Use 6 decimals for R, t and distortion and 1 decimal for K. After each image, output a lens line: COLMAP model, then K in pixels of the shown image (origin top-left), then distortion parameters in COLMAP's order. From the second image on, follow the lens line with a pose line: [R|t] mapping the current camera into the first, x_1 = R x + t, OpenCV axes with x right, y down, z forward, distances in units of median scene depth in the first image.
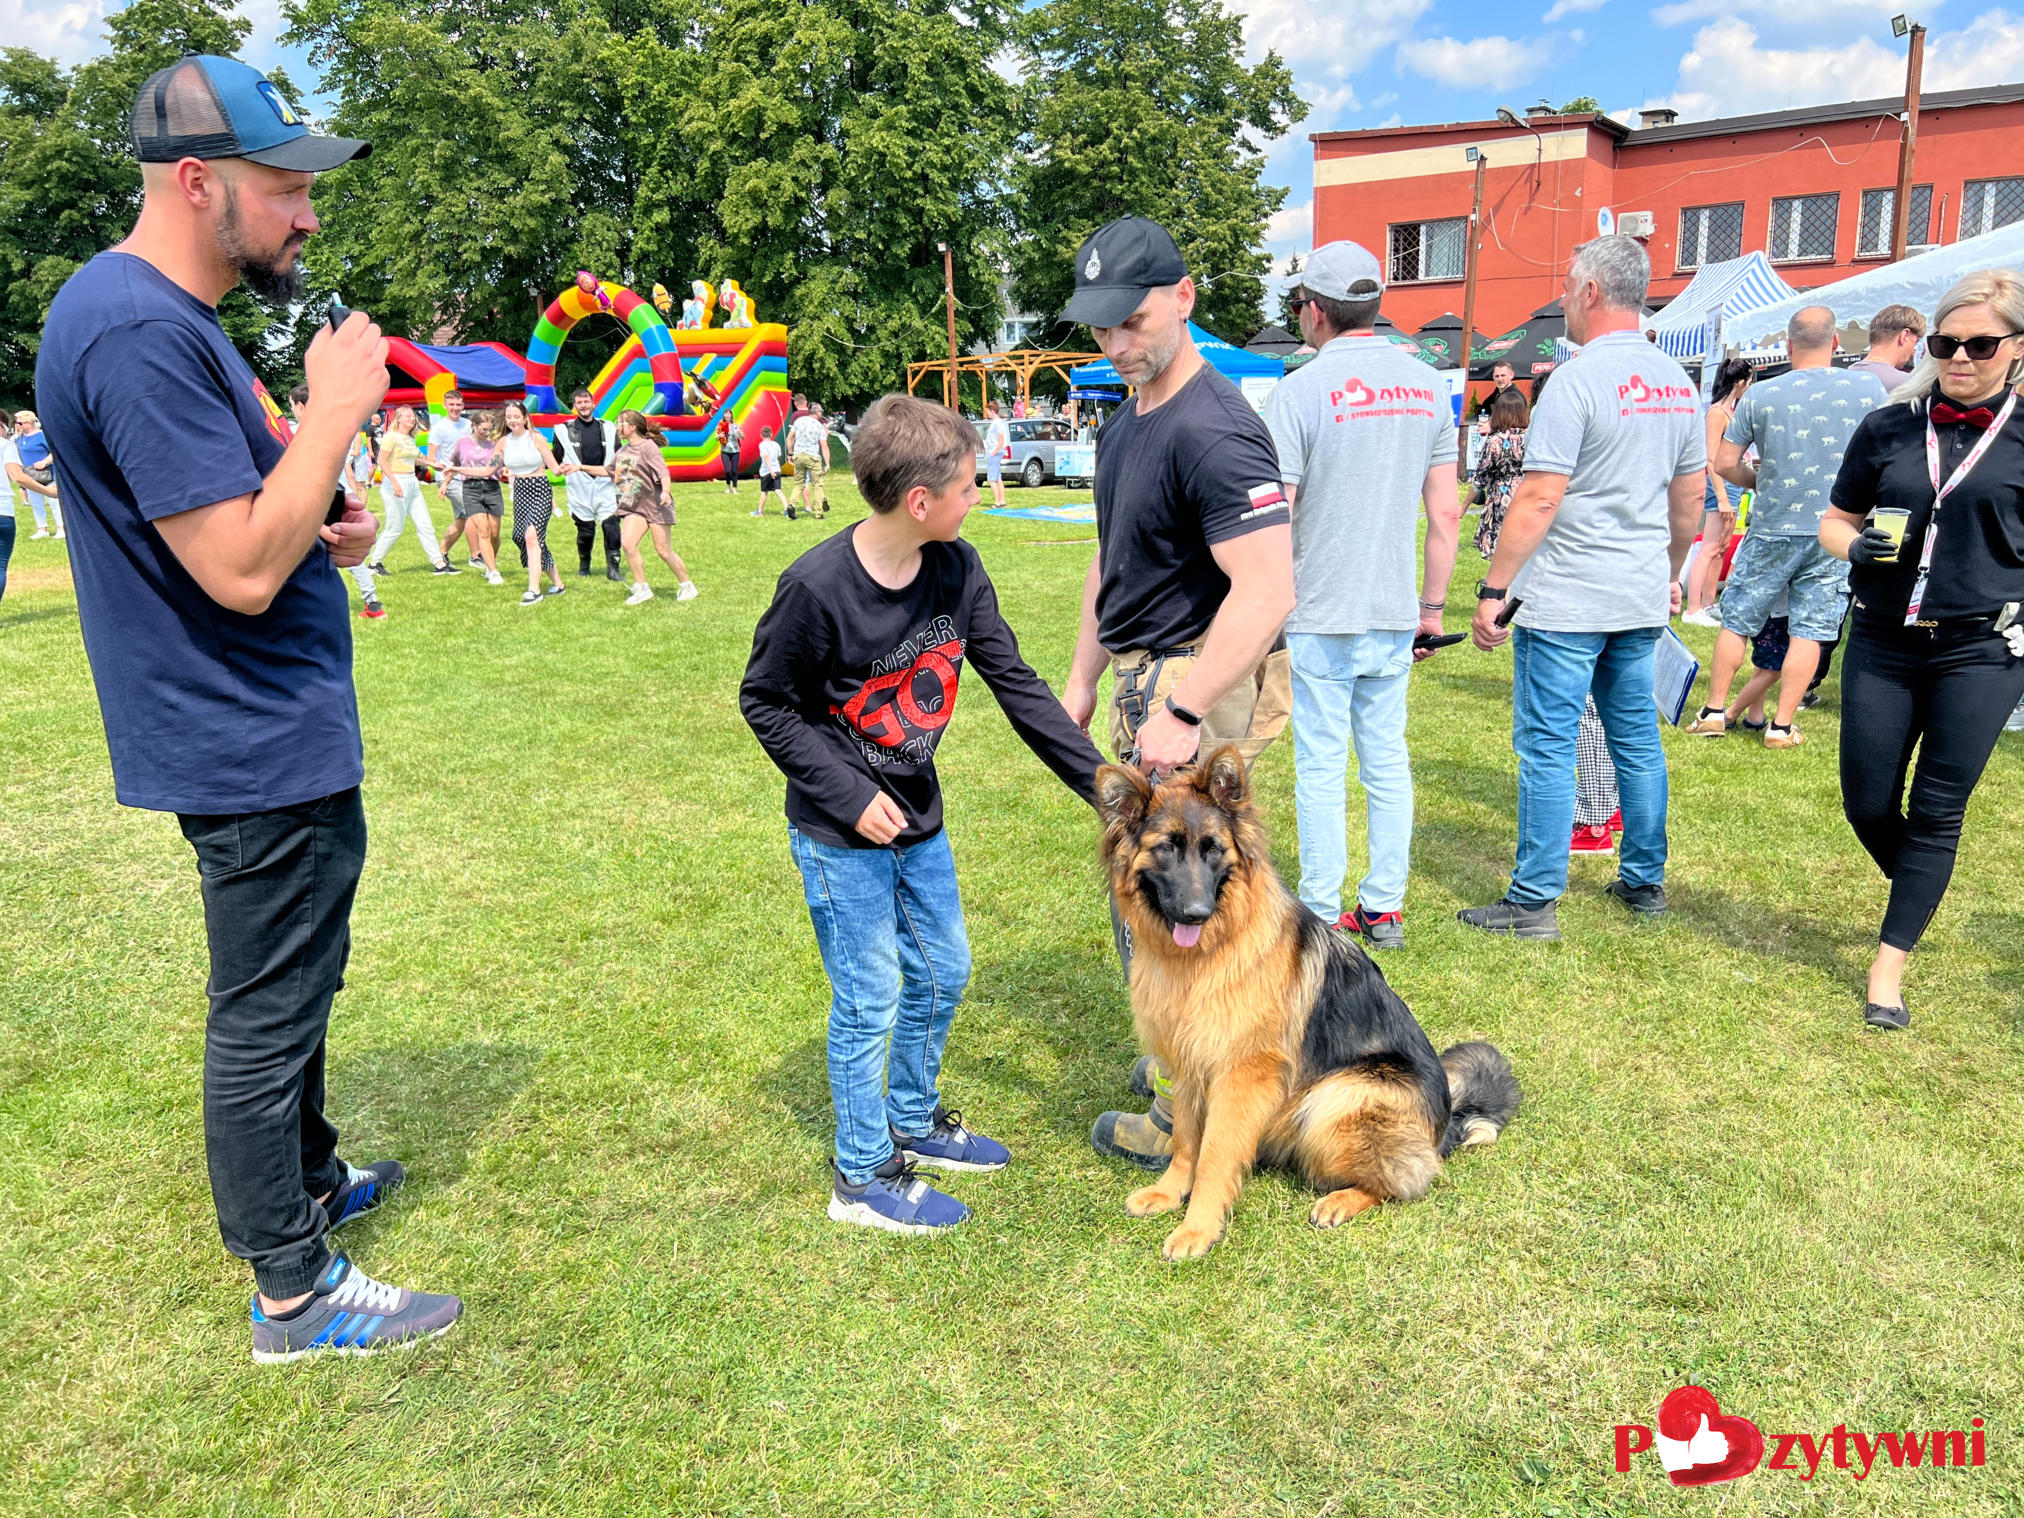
lens RADIAL K [[1536.5, 0, 1011.0], [0, 1536.5, 758.2], [0, 0, 1]] dist [-0.001926, -0.013479]
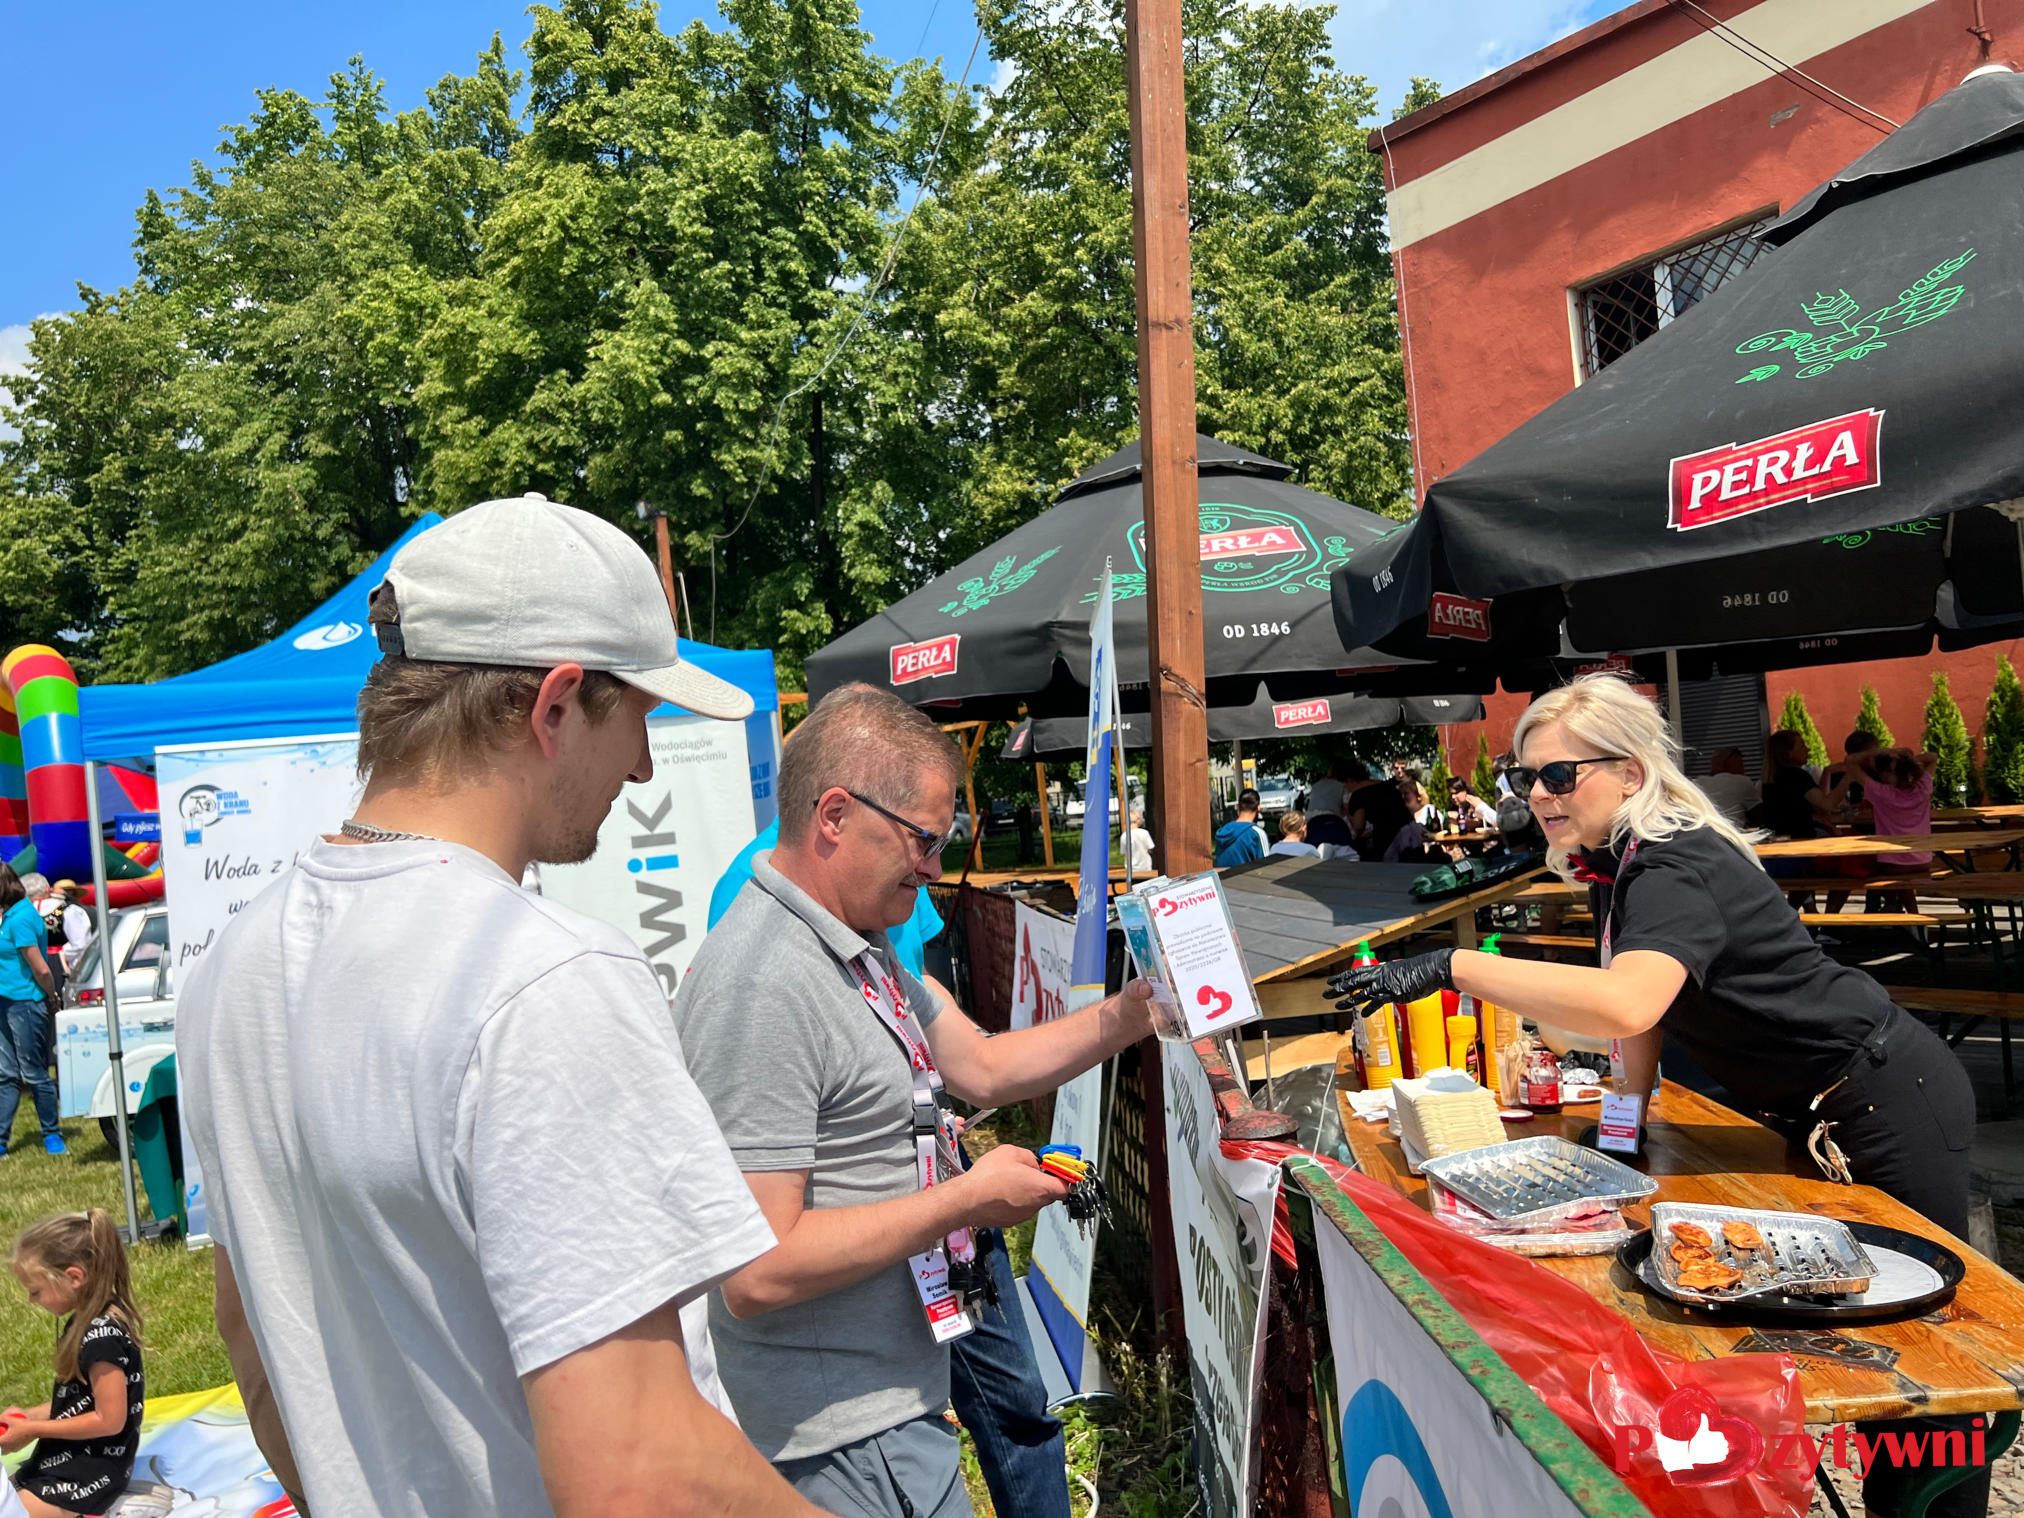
lens RADIAL K [[1536.5, 0, 1013.5], [0, 1536.5, 763.0], [0, 0, 1]] dist [-0.001926, -0.013479]
pose [[0.924287, -0.068583, -0.375485, 0.232755], [-0.025996, 0.970131, -0.241187, -0.130162], [0.380811, 0.232687, 0.894897, 0.589096]]
